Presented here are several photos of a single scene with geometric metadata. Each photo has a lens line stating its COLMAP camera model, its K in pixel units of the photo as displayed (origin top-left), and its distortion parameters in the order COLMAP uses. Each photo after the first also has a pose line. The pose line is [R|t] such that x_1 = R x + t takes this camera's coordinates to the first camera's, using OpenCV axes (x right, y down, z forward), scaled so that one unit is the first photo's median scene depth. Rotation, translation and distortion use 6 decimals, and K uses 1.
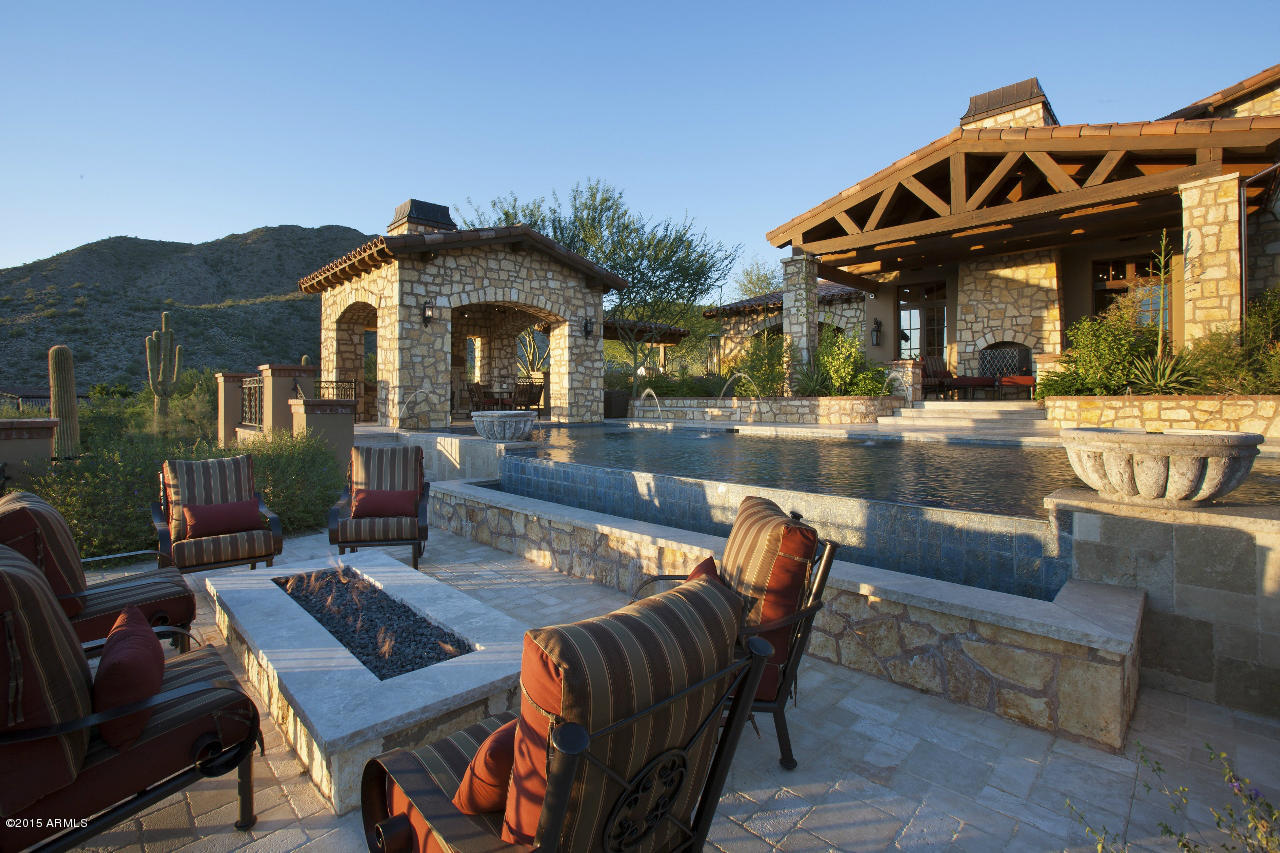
lens RADIAL K [[619.5, 0, 642.0], [0, 619.5, 405.4], [0, 0, 1]] dist [-0.036397, 0.007366]
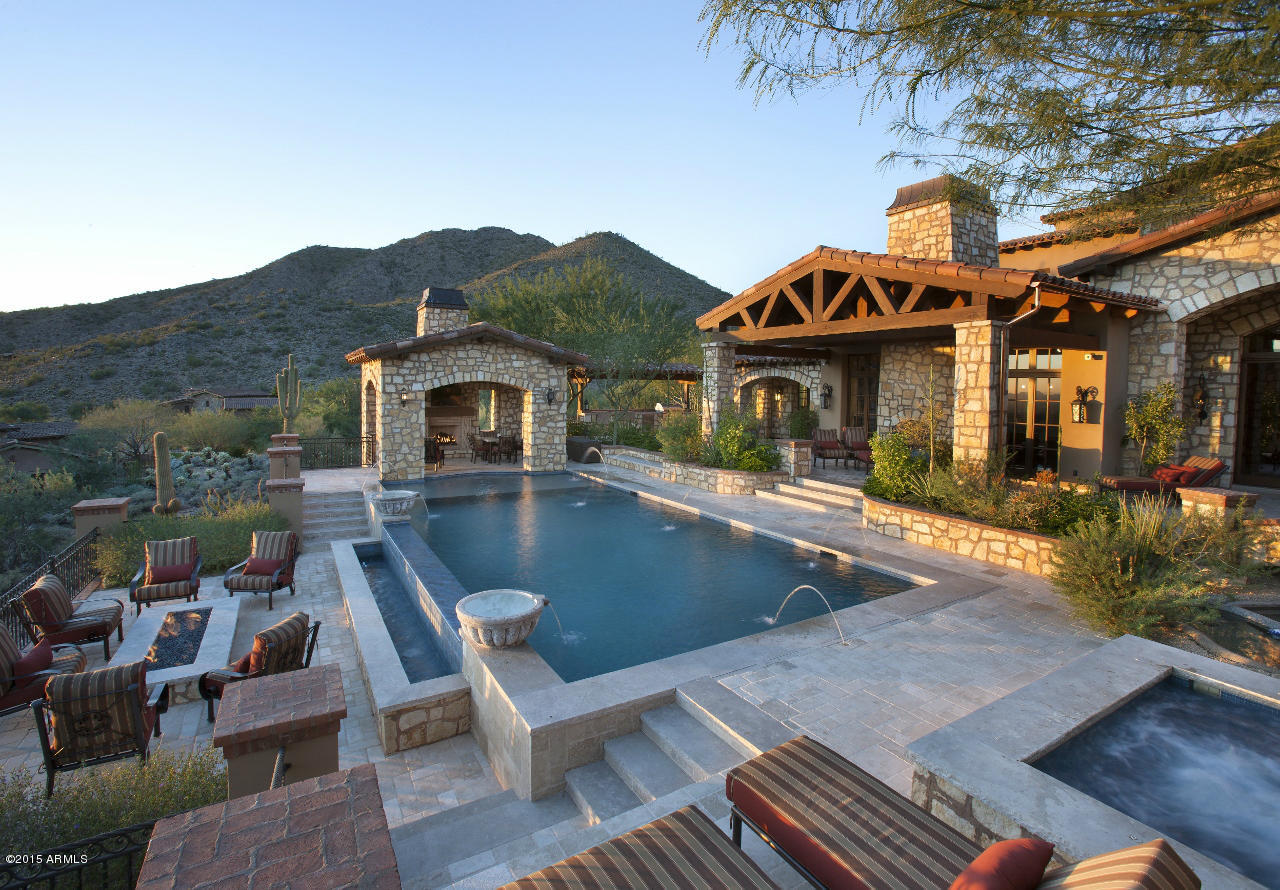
lens RADIAL K [[609.1, 0, 628.7], [0, 609.1, 431.3], [0, 0, 1]] dist [-0.037295, -0.000767]
pose [[0.971305, 0.044797, -0.233579, 0.407491], [-0.032207, 0.997829, 0.057442, -0.149403], [0.235645, -0.048271, 0.970640, -0.173429]]
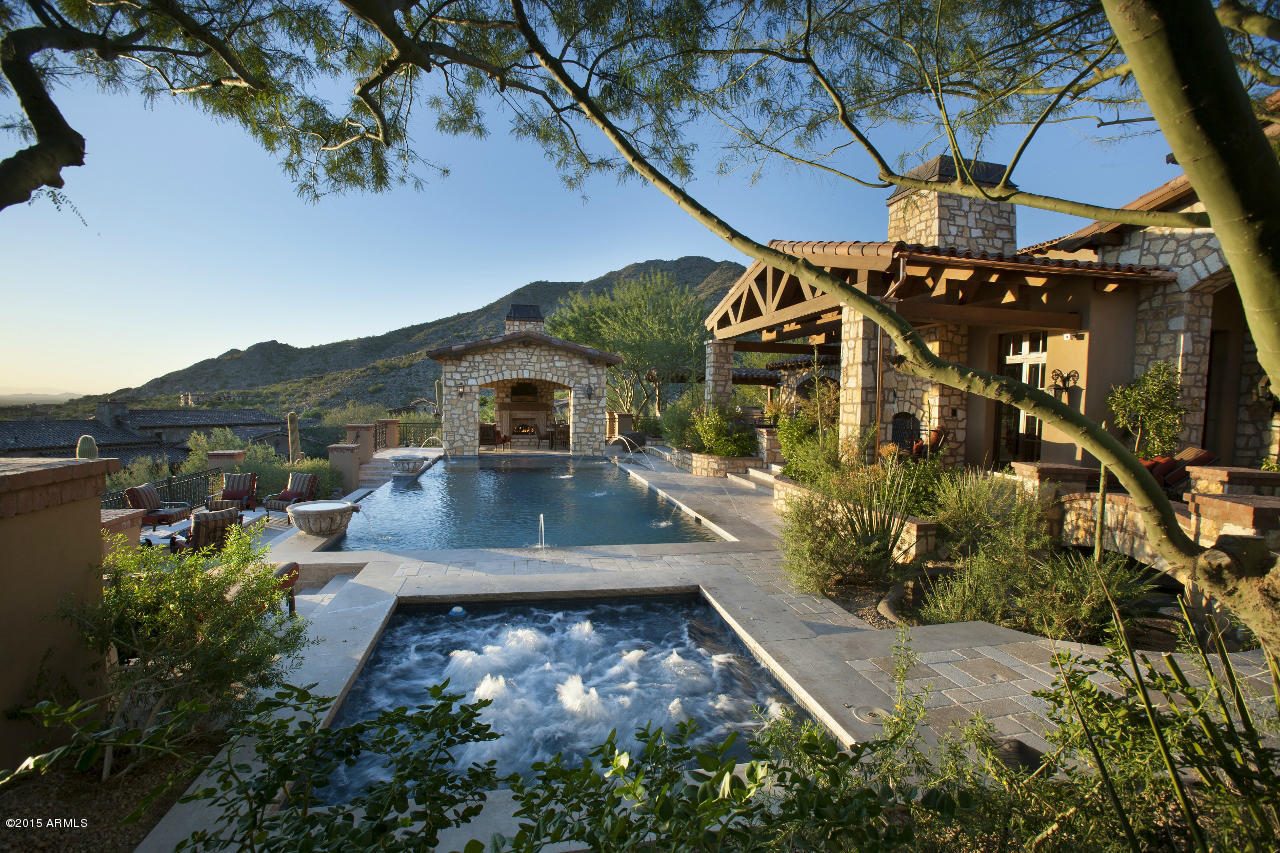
lens RADIAL K [[567.0, 0, 630.8], [0, 567.0, 450.0], [0, 0, 1]] dist [-0.020447, -0.000056]
pose [[0.847375, 0.075424, -0.525611, 0.810784], [-0.041157, 0.996212, 0.076601, -0.109095], [0.529397, -0.043277, 0.847269, -0.091845]]
